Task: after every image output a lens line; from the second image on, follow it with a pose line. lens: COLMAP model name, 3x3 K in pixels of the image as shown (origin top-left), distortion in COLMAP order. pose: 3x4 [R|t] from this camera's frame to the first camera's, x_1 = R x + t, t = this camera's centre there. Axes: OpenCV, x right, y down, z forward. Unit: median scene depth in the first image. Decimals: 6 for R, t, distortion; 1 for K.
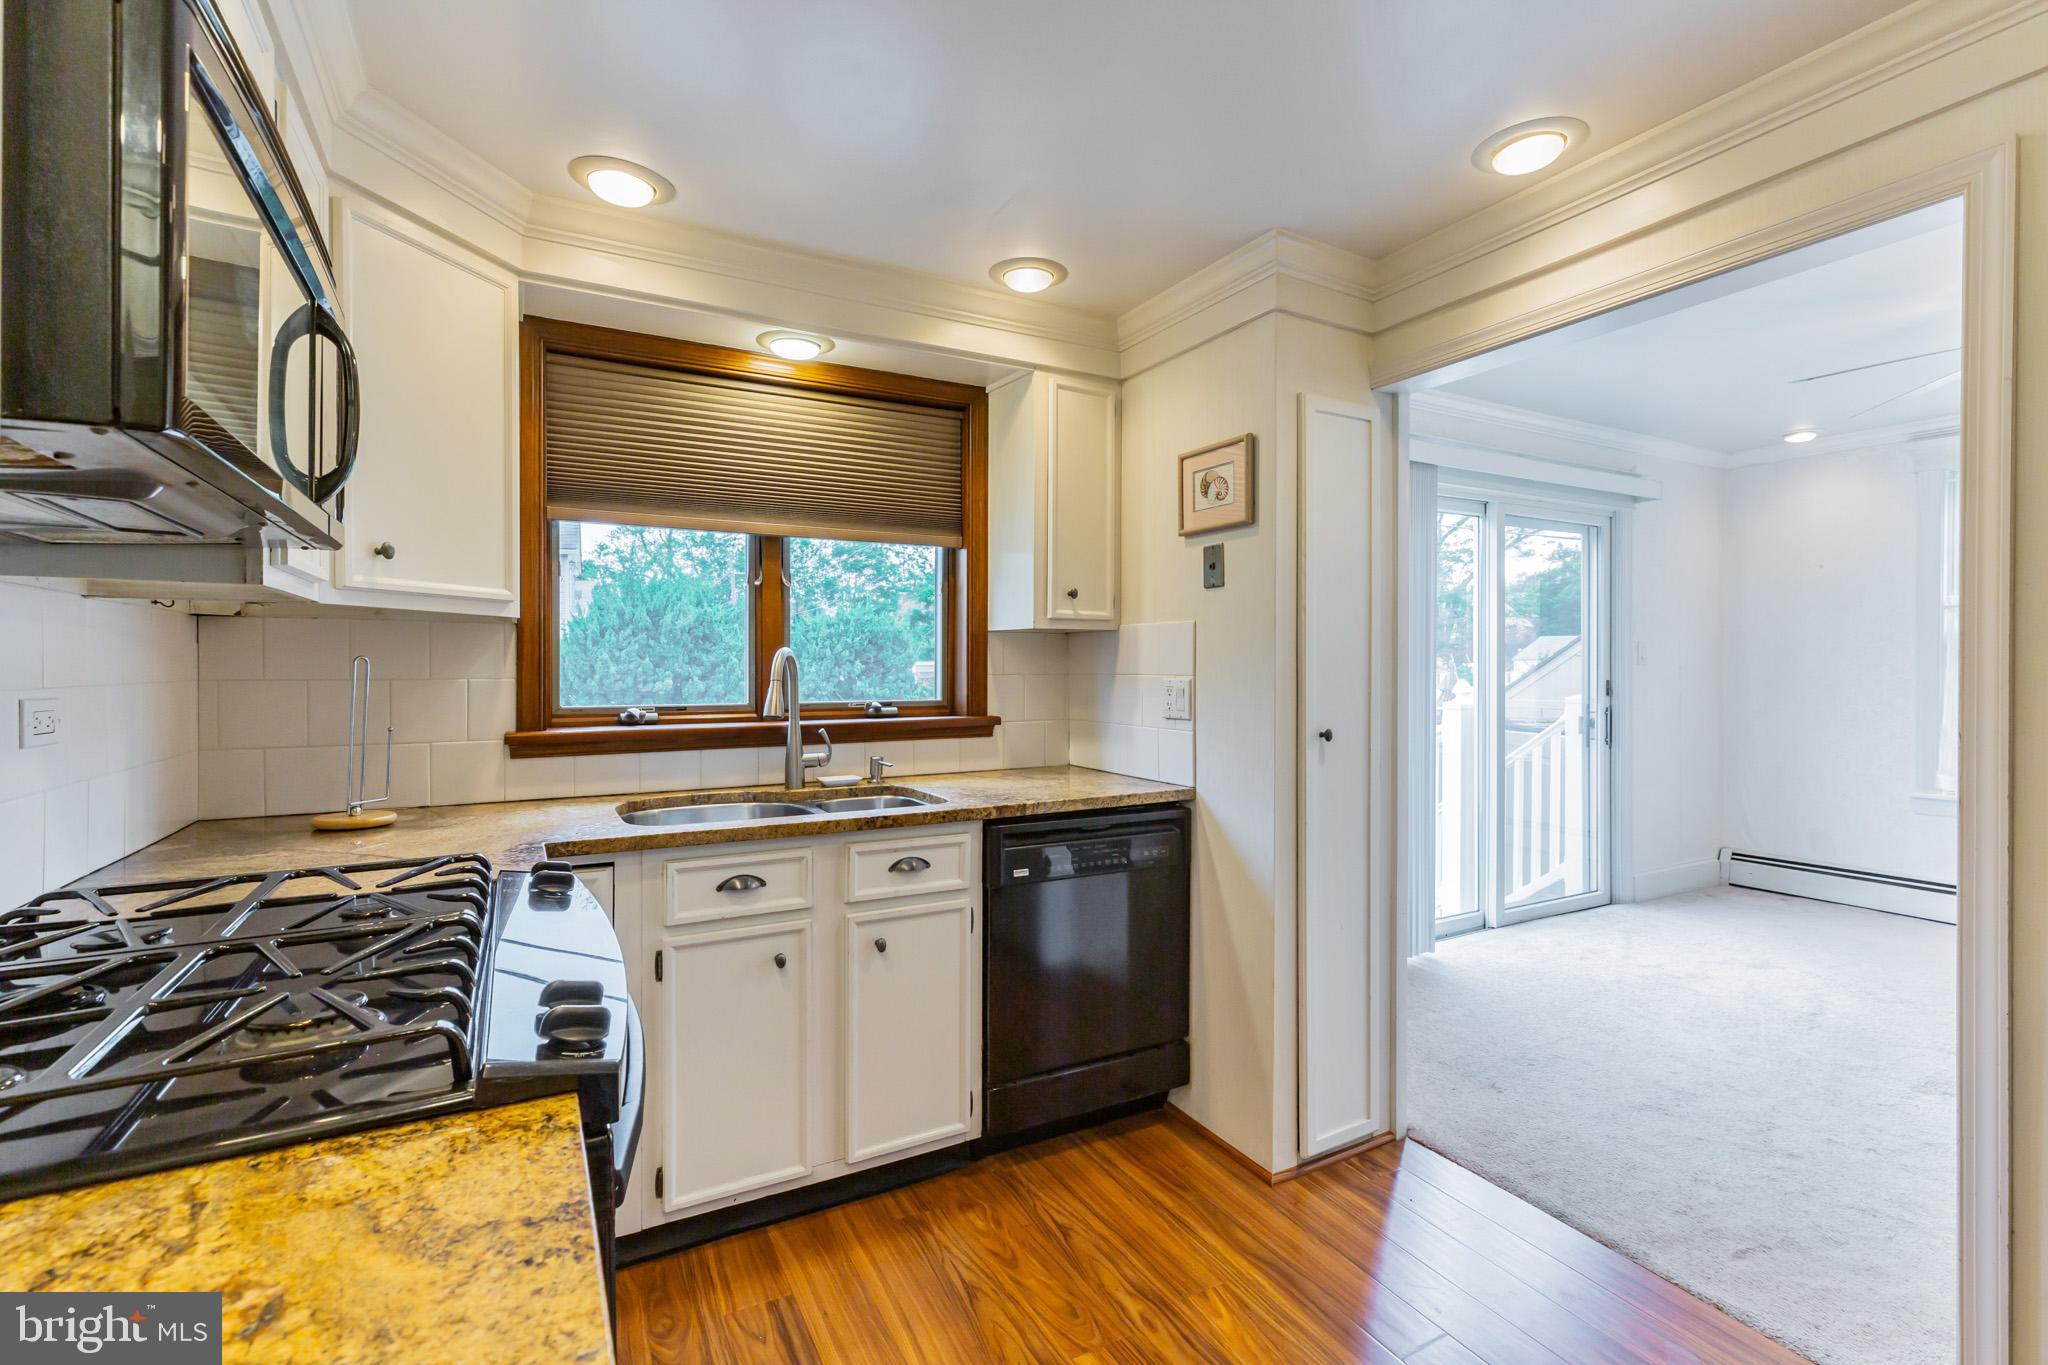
lens RADIAL K [[909.8, 0, 1028.8], [0, 909.8, 672.2], [0, 0, 1]] dist [-0.000693, 0.000095]
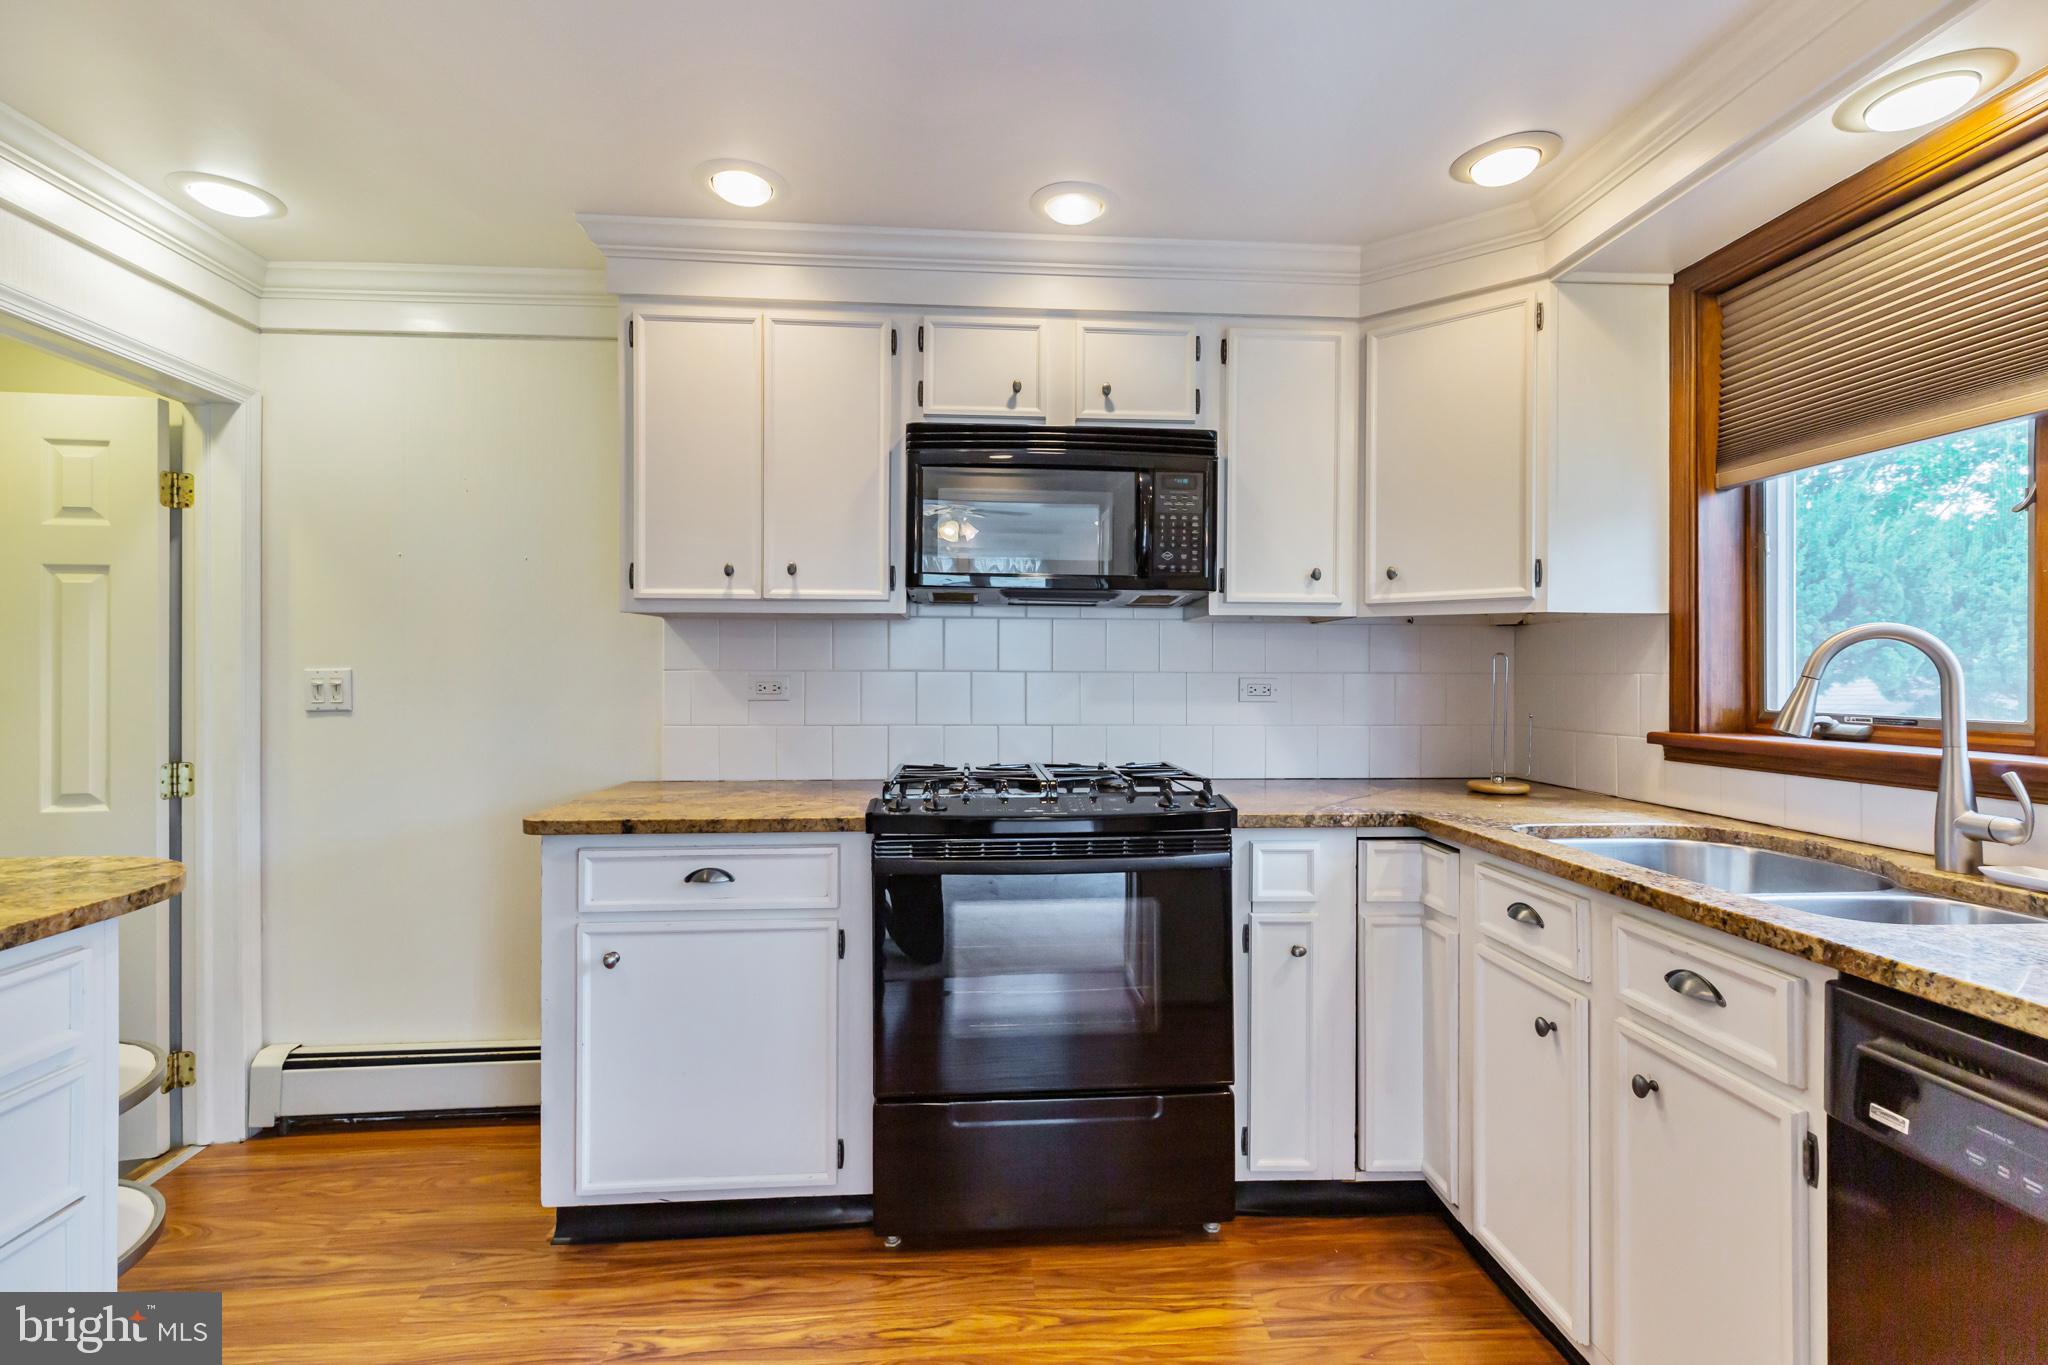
lens RADIAL K [[909.8, 0, 1031.4], [0, 909.8, 673.4], [0, 0, 1]] dist [-0.000693, 0.000095]
pose [[-0.409081, -0.005708, -0.912480, 0.531956], [-0.013591, 0.999908, -0.000162, 0.015155], [0.912397, 0.012335, -0.409120, 0.779075]]
